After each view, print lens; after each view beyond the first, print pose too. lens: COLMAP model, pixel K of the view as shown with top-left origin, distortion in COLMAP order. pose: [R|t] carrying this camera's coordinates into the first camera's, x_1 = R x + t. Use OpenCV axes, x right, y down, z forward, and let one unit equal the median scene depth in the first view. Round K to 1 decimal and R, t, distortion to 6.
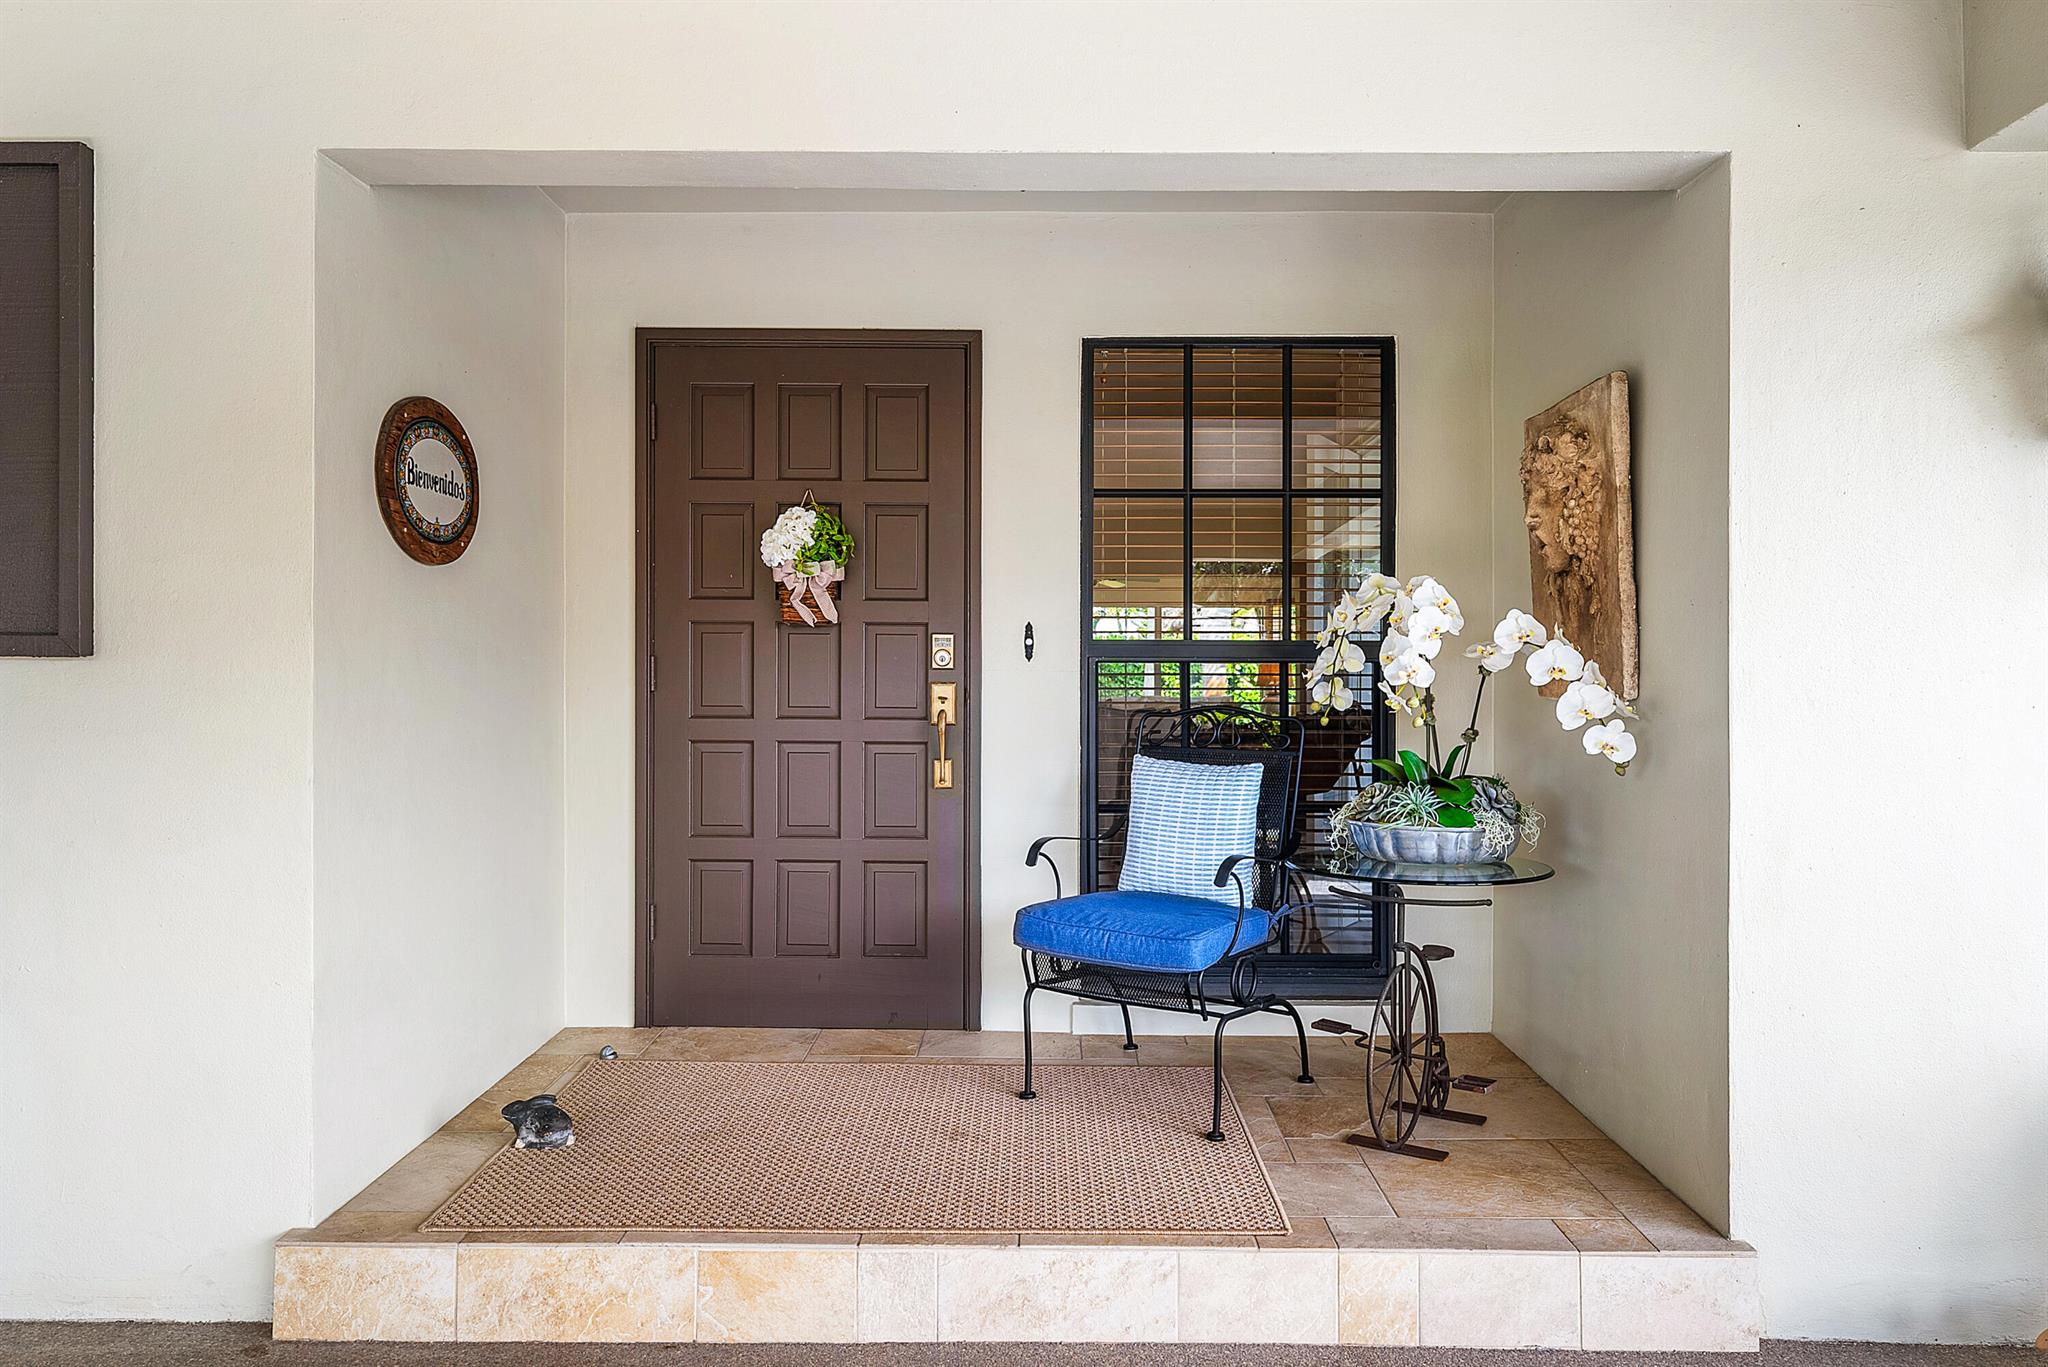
lens RADIAL K [[1423.0, 0, 1027.5], [0, 1423.0, 690.5], [0, 0, 1]] dist [-0.003122, 0.000173]
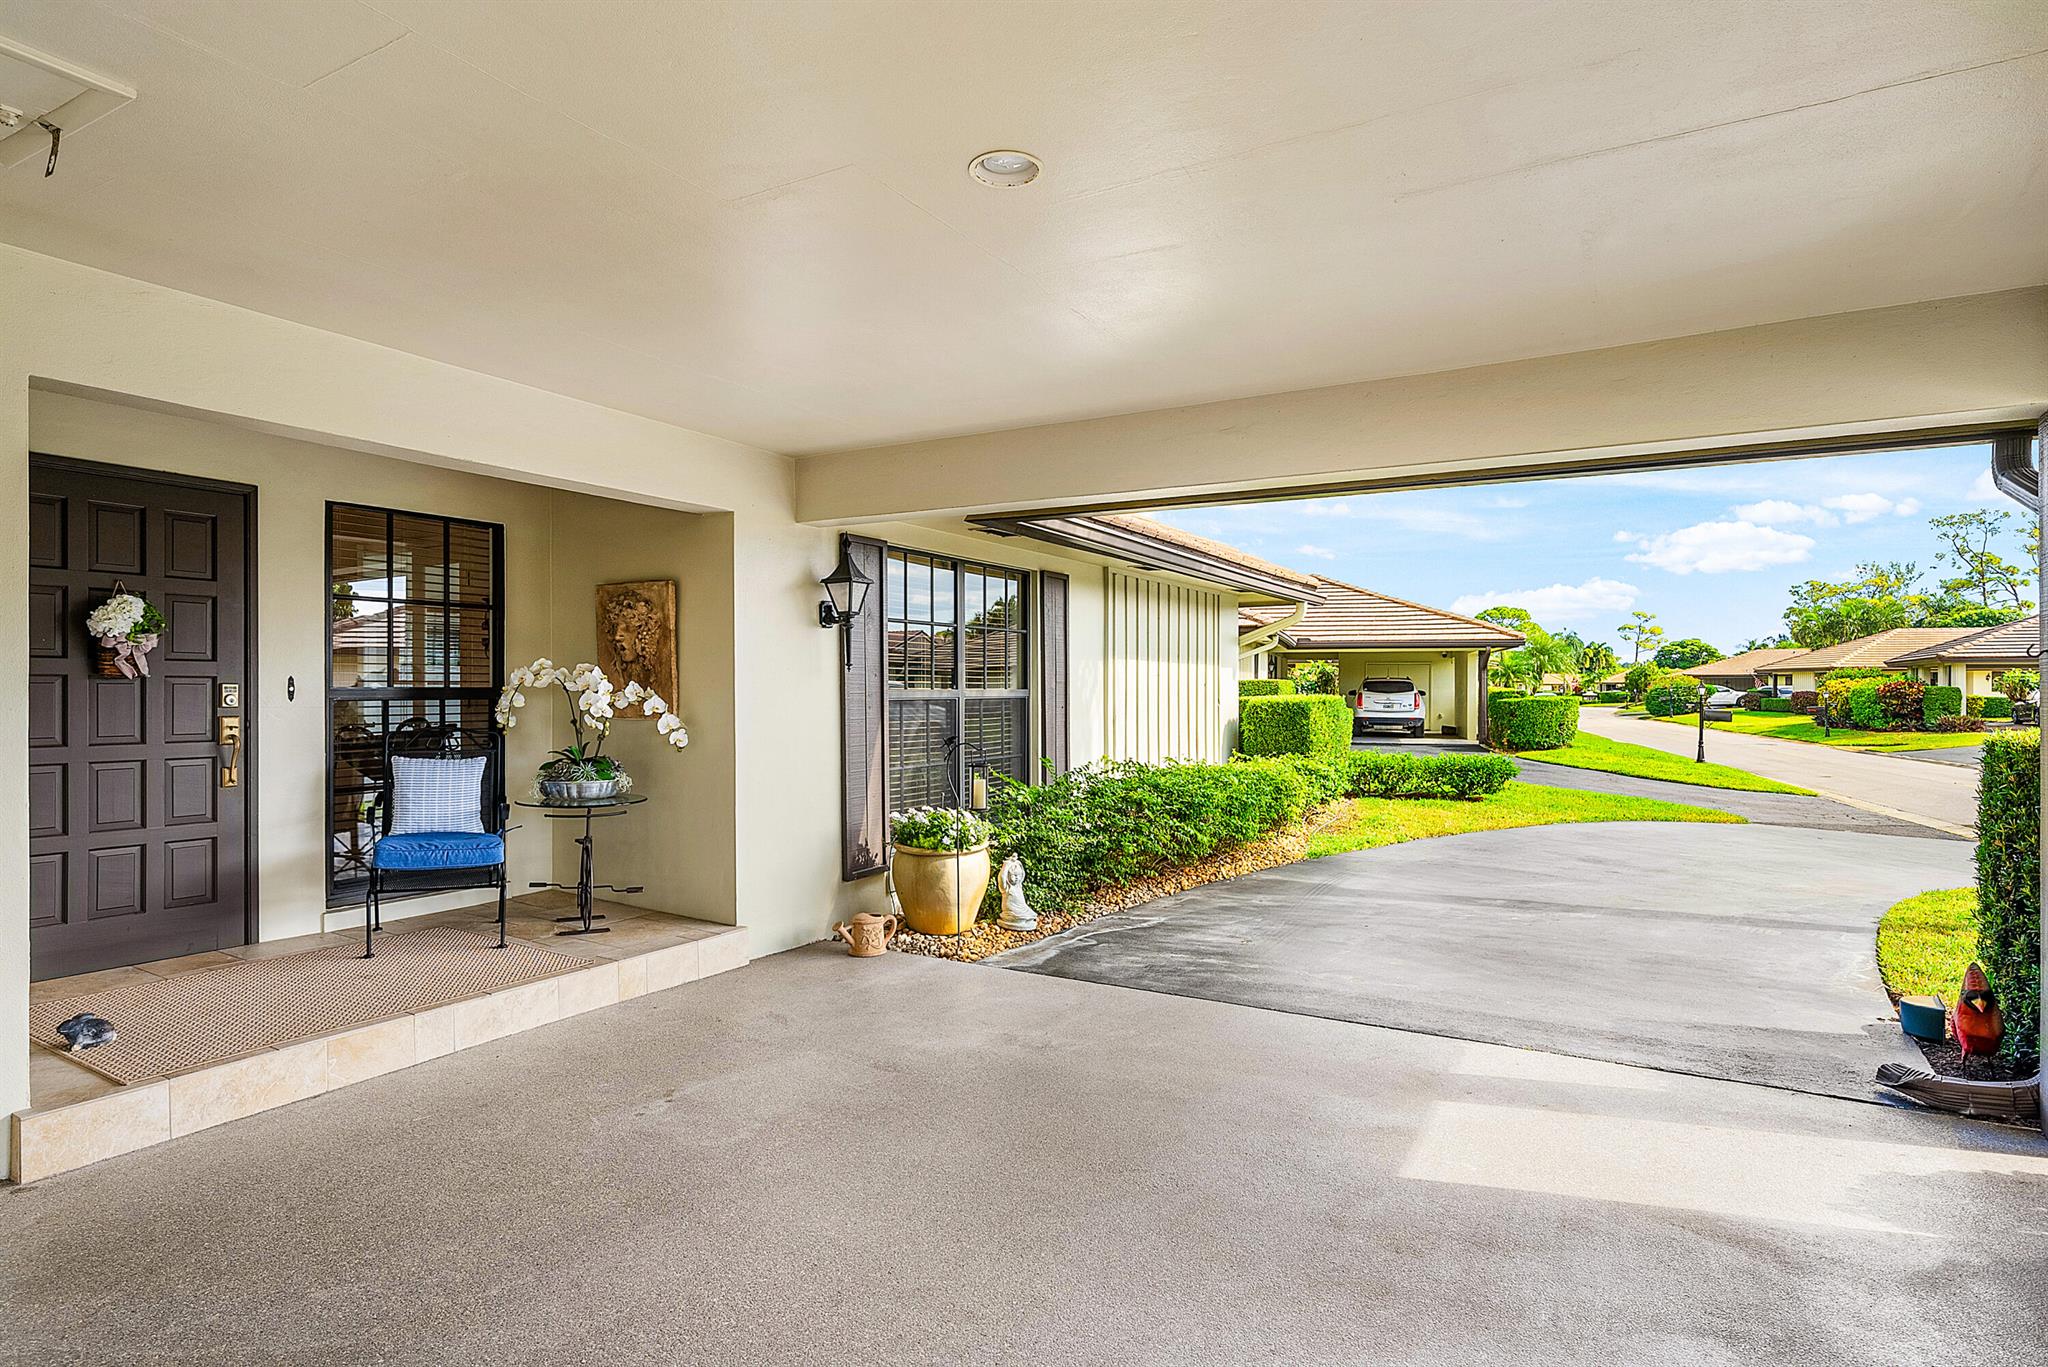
lens RADIAL K [[1077.2, 0, 1019.3], [0, 1077.2, 679.6], [0, 0, 1]] dist [-0.004516, -0.000321]
pose [[0.499325, 0.003946, 0.866406, -0.643017], [0.000419, 0.999988, -0.004796, -0.039464], [-0.866415, 0.002758, 0.499317, -0.295806]]
